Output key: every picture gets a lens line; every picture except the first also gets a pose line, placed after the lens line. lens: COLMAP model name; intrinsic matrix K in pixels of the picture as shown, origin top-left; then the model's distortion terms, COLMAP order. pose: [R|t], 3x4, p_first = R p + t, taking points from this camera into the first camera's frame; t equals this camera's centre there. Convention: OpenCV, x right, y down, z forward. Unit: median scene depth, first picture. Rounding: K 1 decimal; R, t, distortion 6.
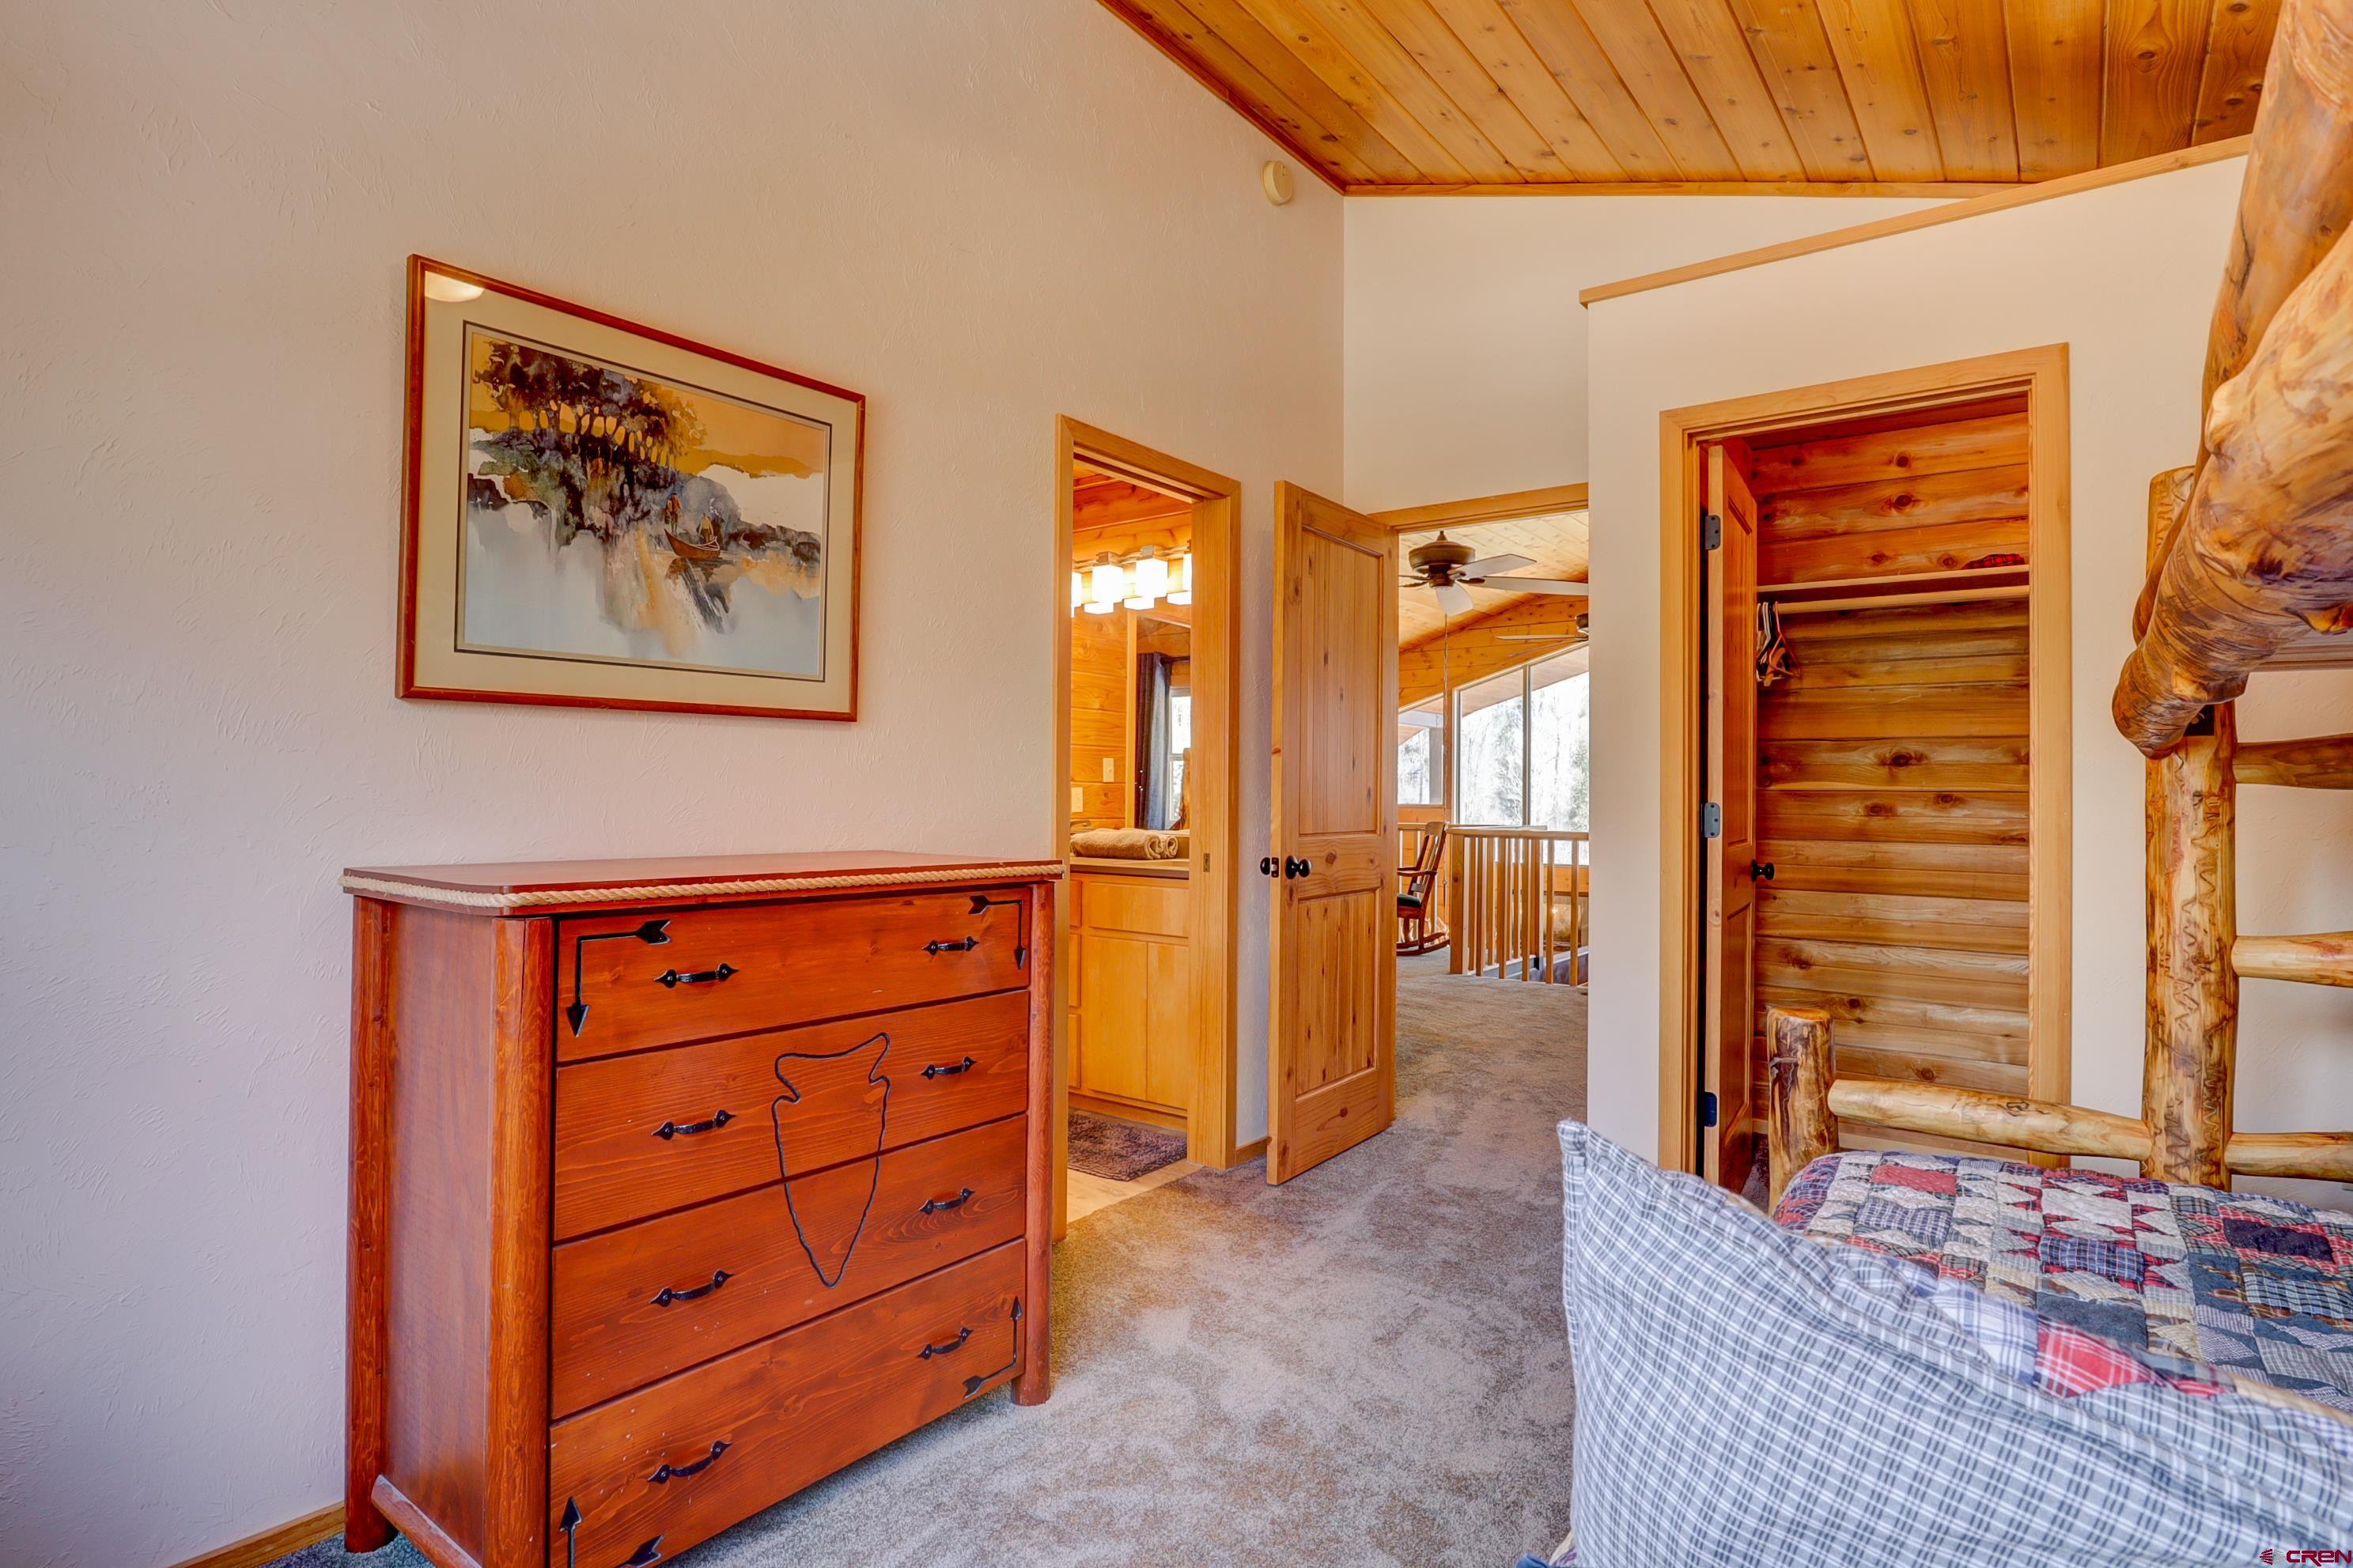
lens RADIAL K [[1197.0, 0, 1176.7], [0, 1197.0, 777.3], [0, 0, 1]] dist [-0.042241, 0.010109]
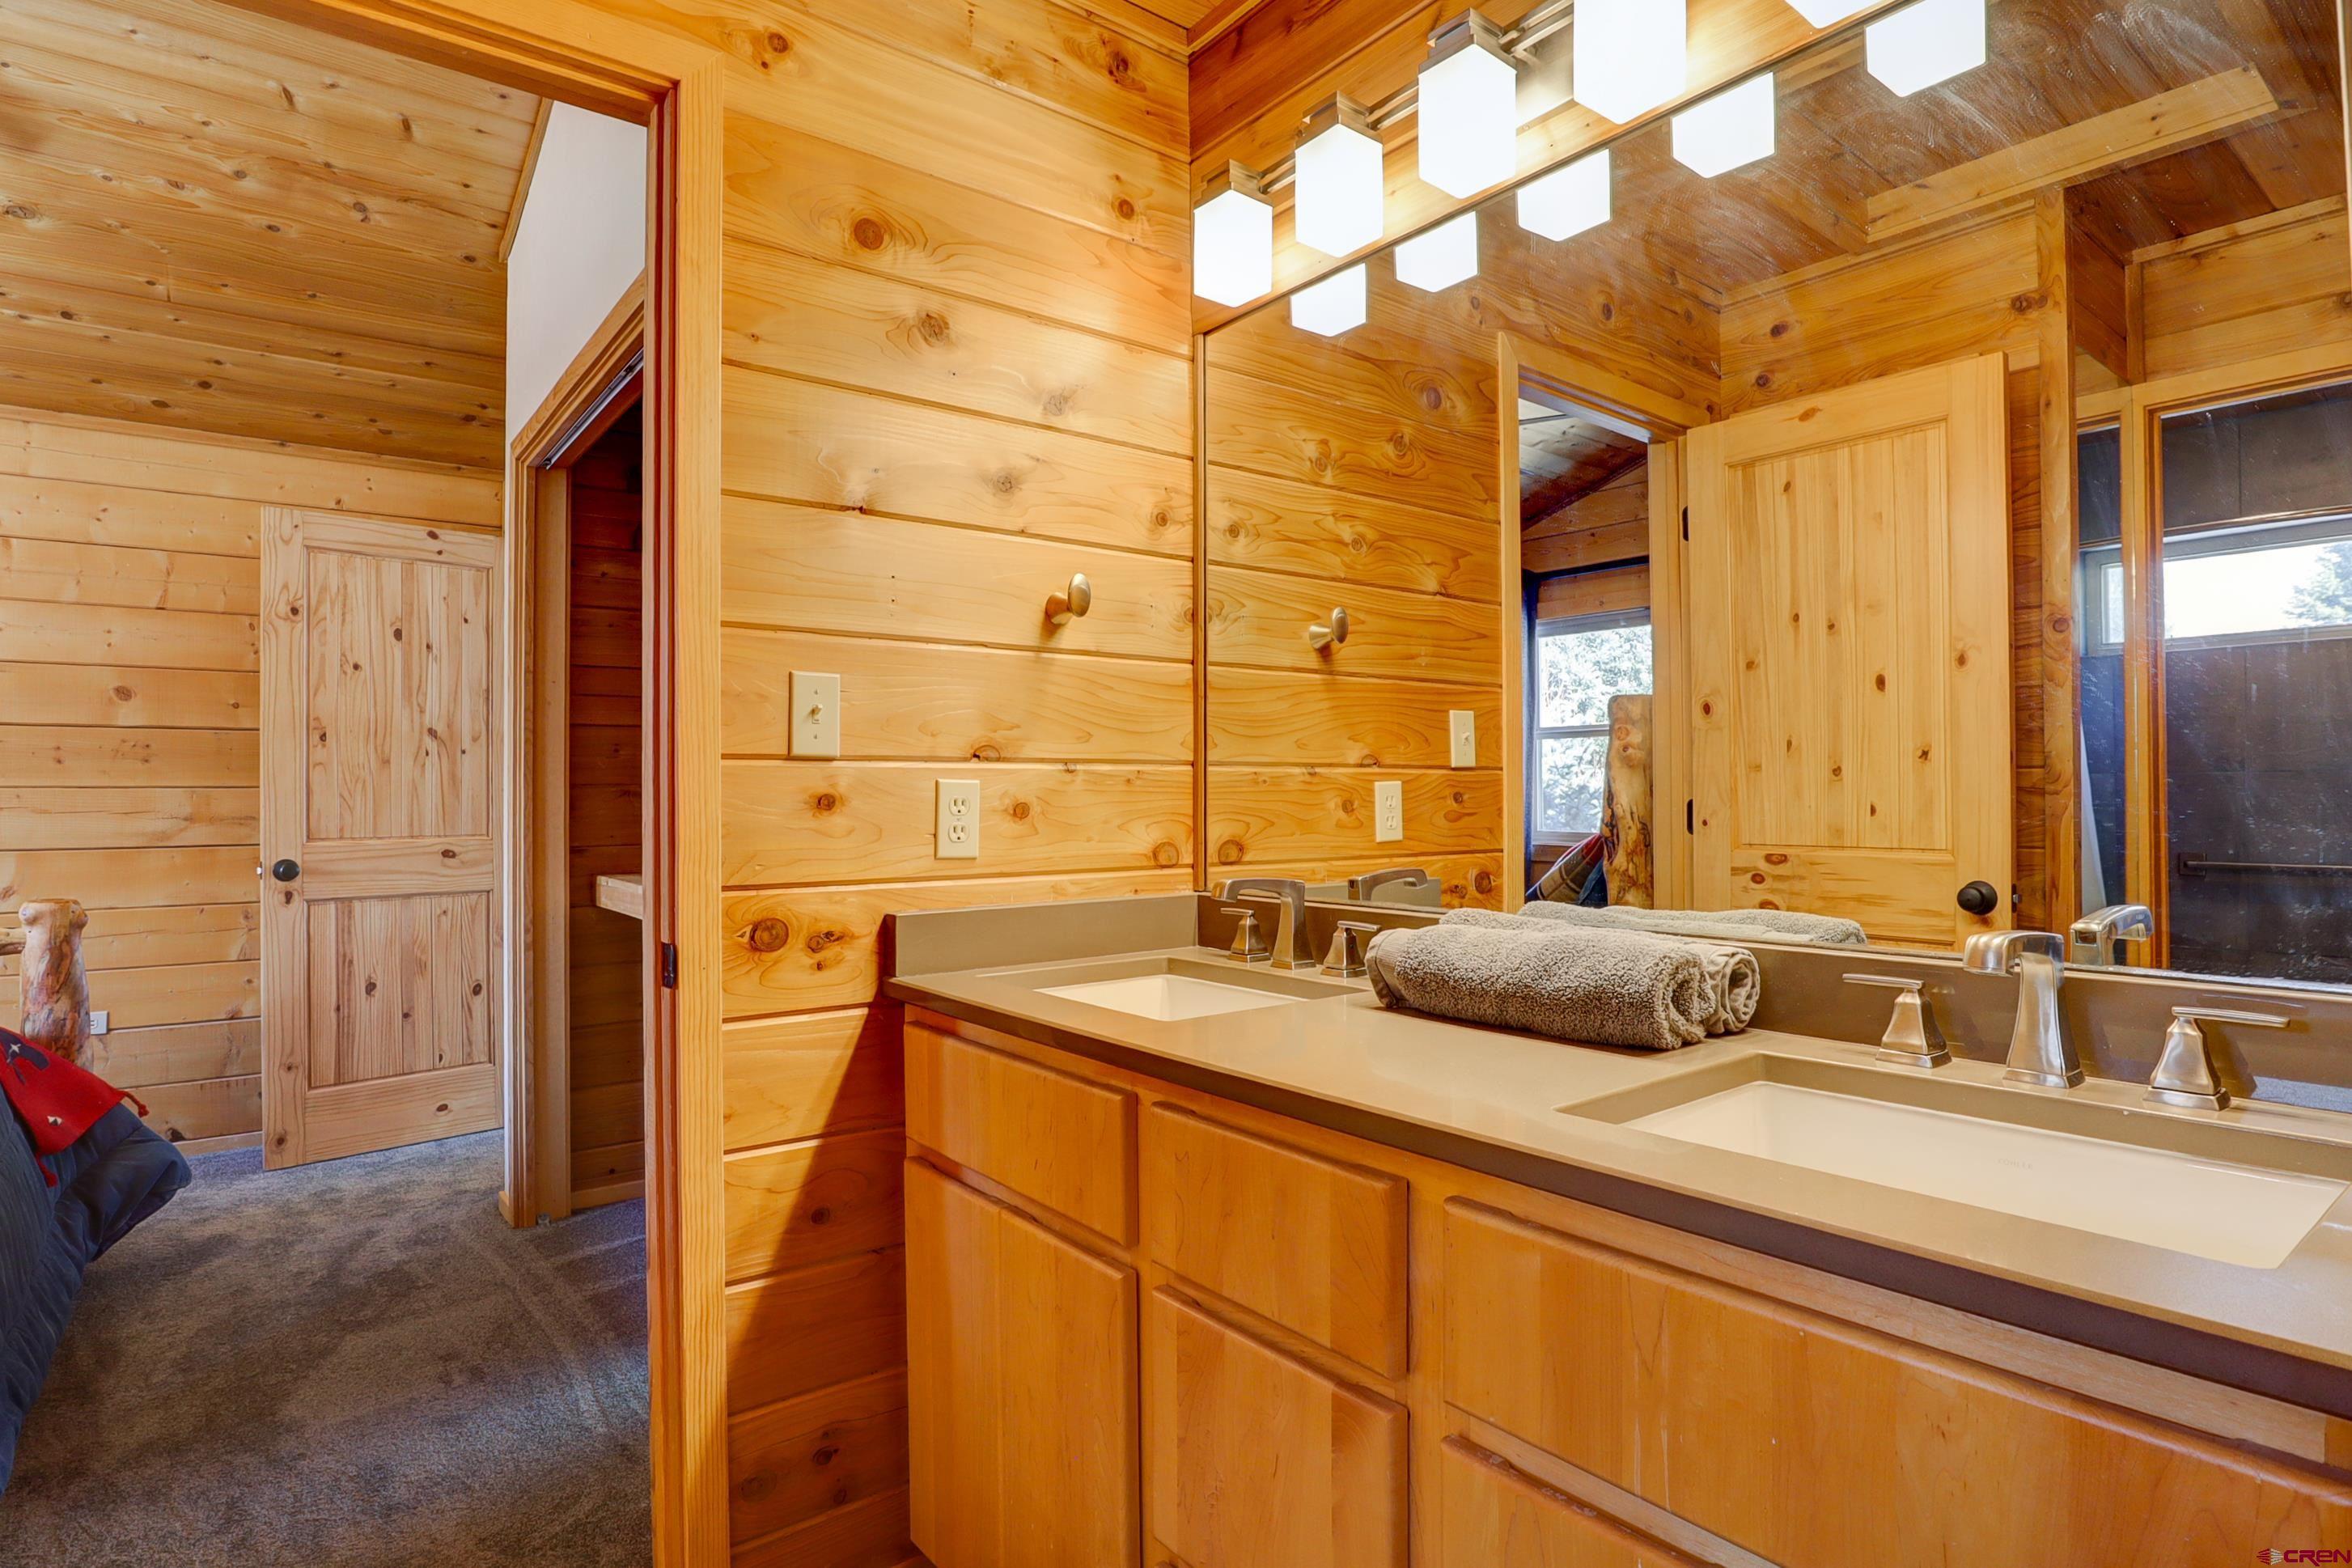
lens RADIAL K [[1196.6, 0, 1175.1], [0, 1196.6, 778.8], [0, 0, 1]] dist [-0.042241, 0.010109]
pose [[0.966646, -0.014209, -0.255721, -0.058662], [0.014029, 0.999898, -0.002528, 0.009458], [0.255731, -0.001144, 0.966747, 0.709285]]
